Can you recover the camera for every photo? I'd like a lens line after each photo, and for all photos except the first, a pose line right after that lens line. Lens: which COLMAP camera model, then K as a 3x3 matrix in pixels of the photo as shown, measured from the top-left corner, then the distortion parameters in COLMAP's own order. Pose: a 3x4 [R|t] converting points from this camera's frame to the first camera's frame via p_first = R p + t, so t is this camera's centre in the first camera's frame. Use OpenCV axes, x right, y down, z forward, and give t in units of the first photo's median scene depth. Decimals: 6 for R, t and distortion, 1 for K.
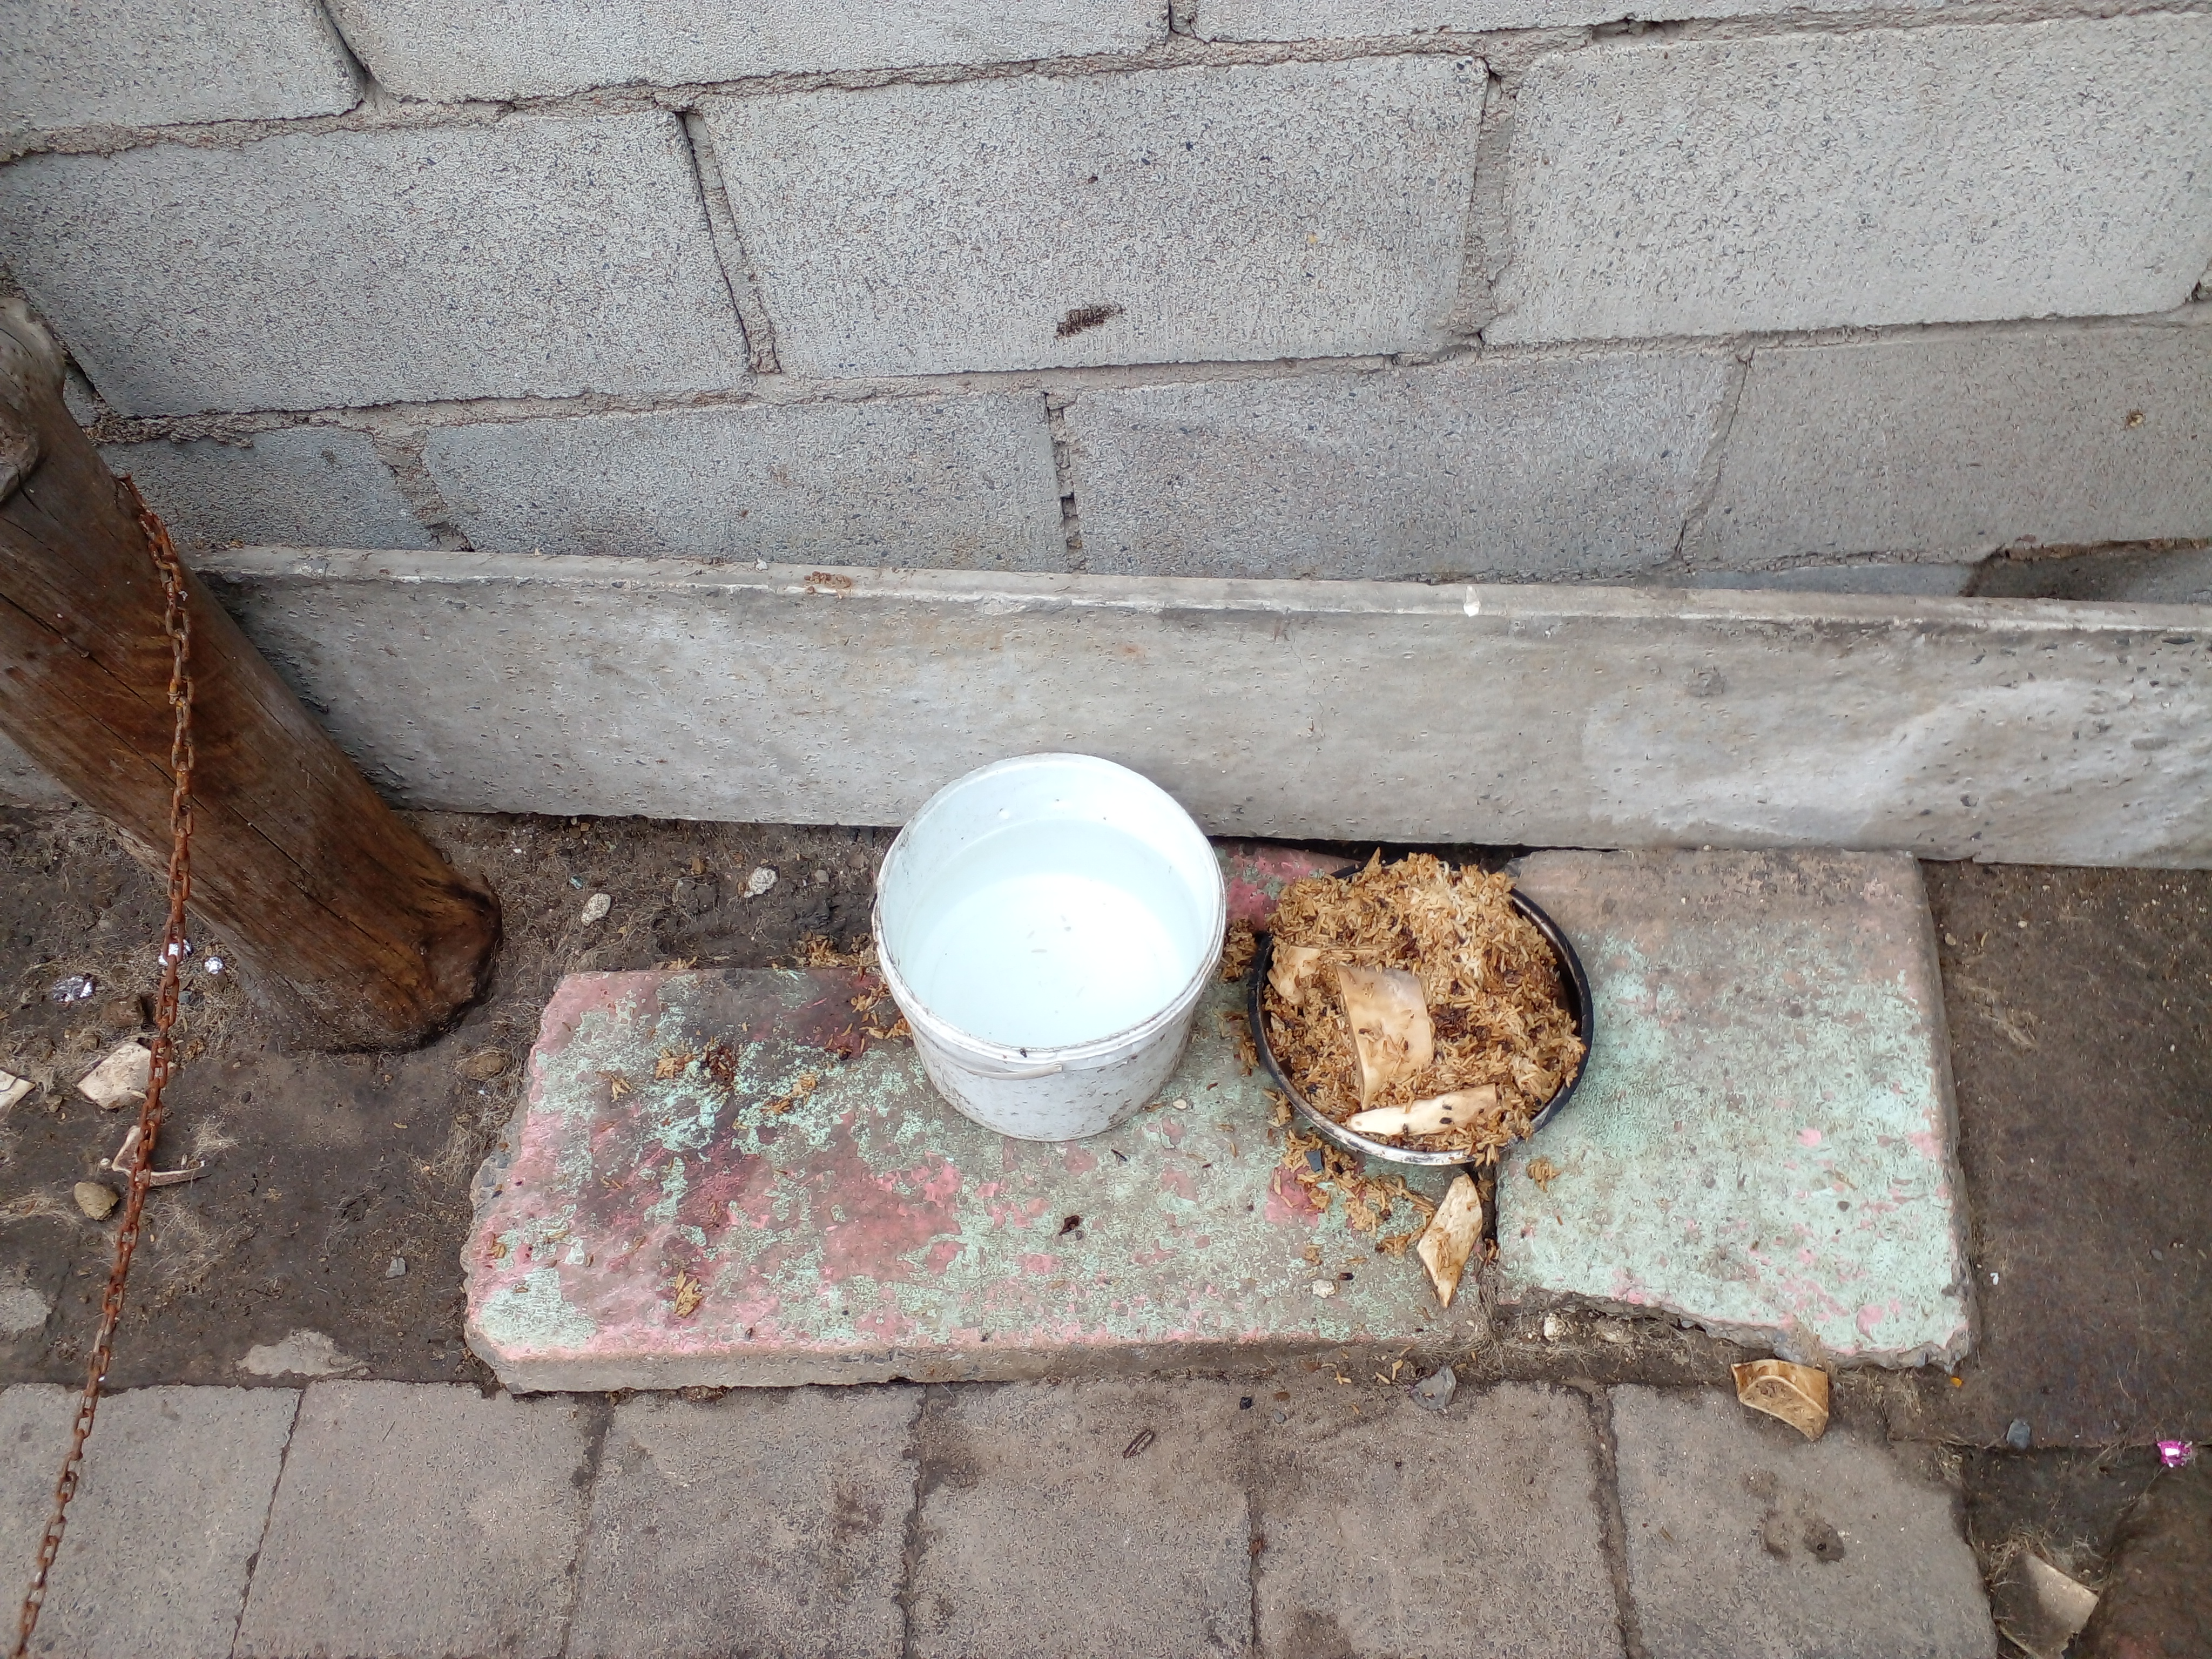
lens RADIAL K [[1755.3, 0, 1074.7], [0, 1755.3, 869.2], [0, 0, 1]] dist [0.055451, -0.090176]
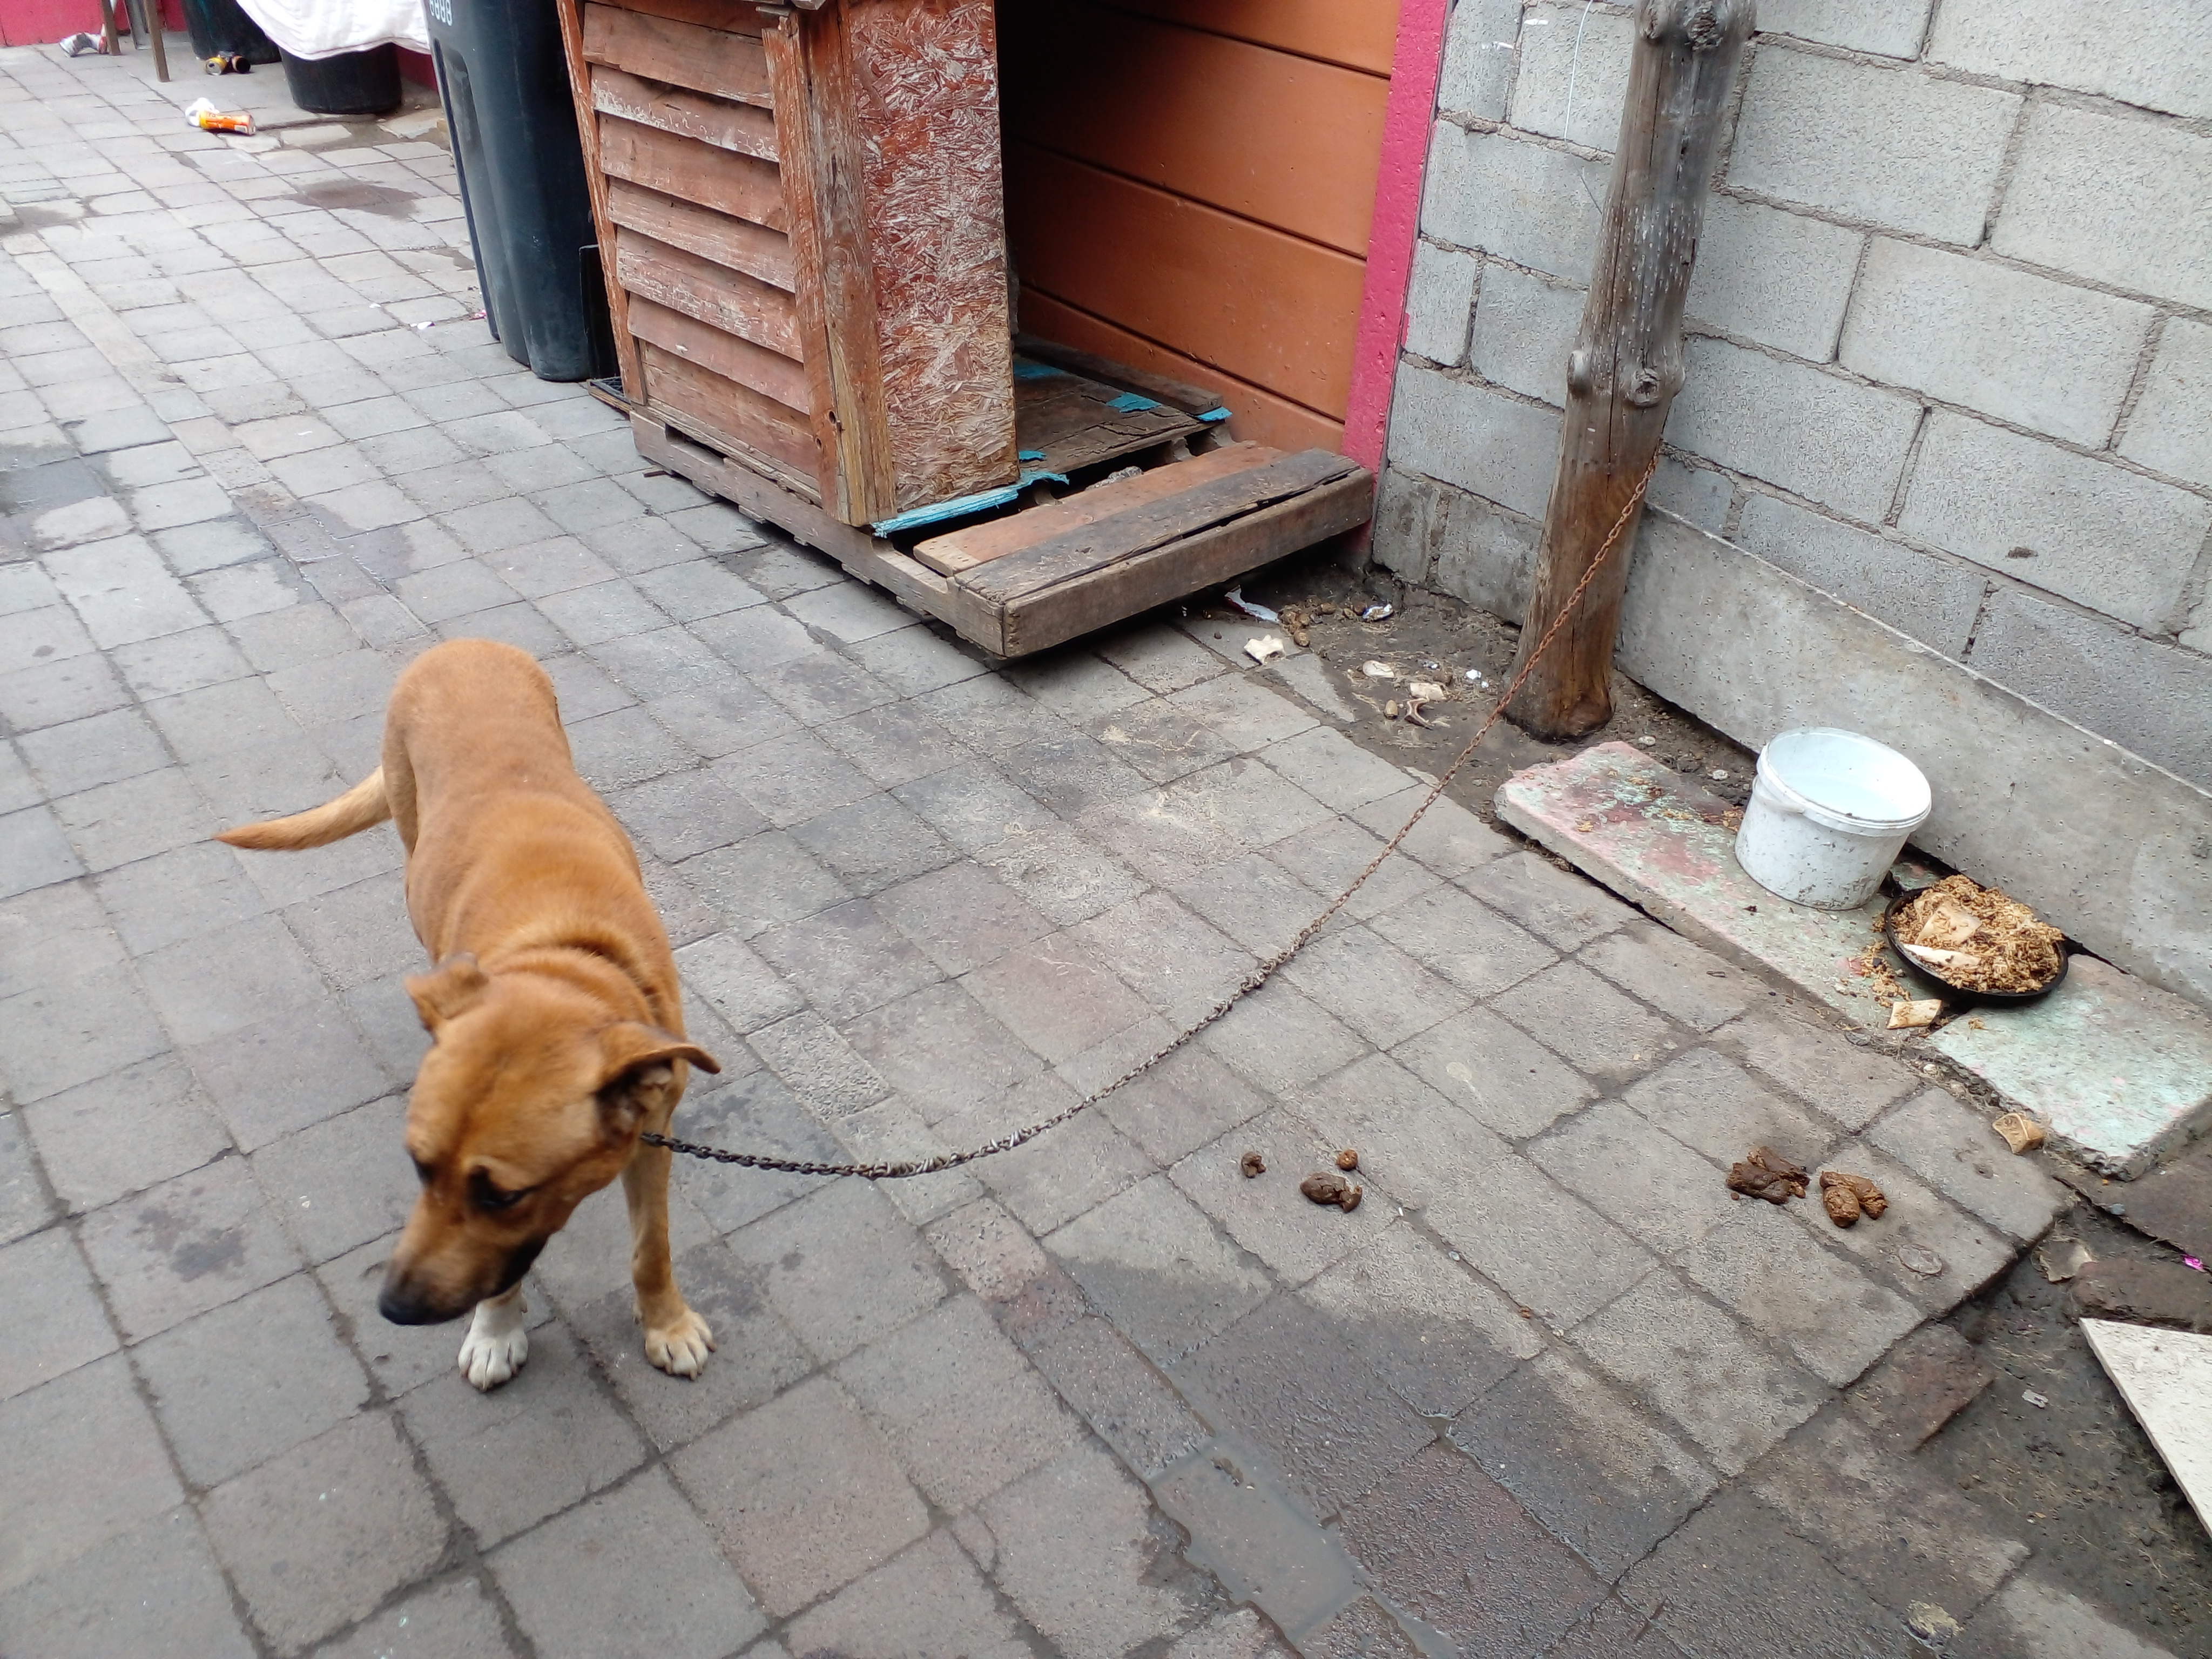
lens RADIAL K [[1701.5, 0, 1103.2], [0, 1701.5, 853.5], [0, 0, 1]] dist [0.035003, -0.041251]
pose [[0.629608, 0.531226, -0.566915, 0.726646], [-0.710252, 0.689291, -0.142898, 1.147824], [0.314858, 0.492622, 0.811288, -1.060389]]
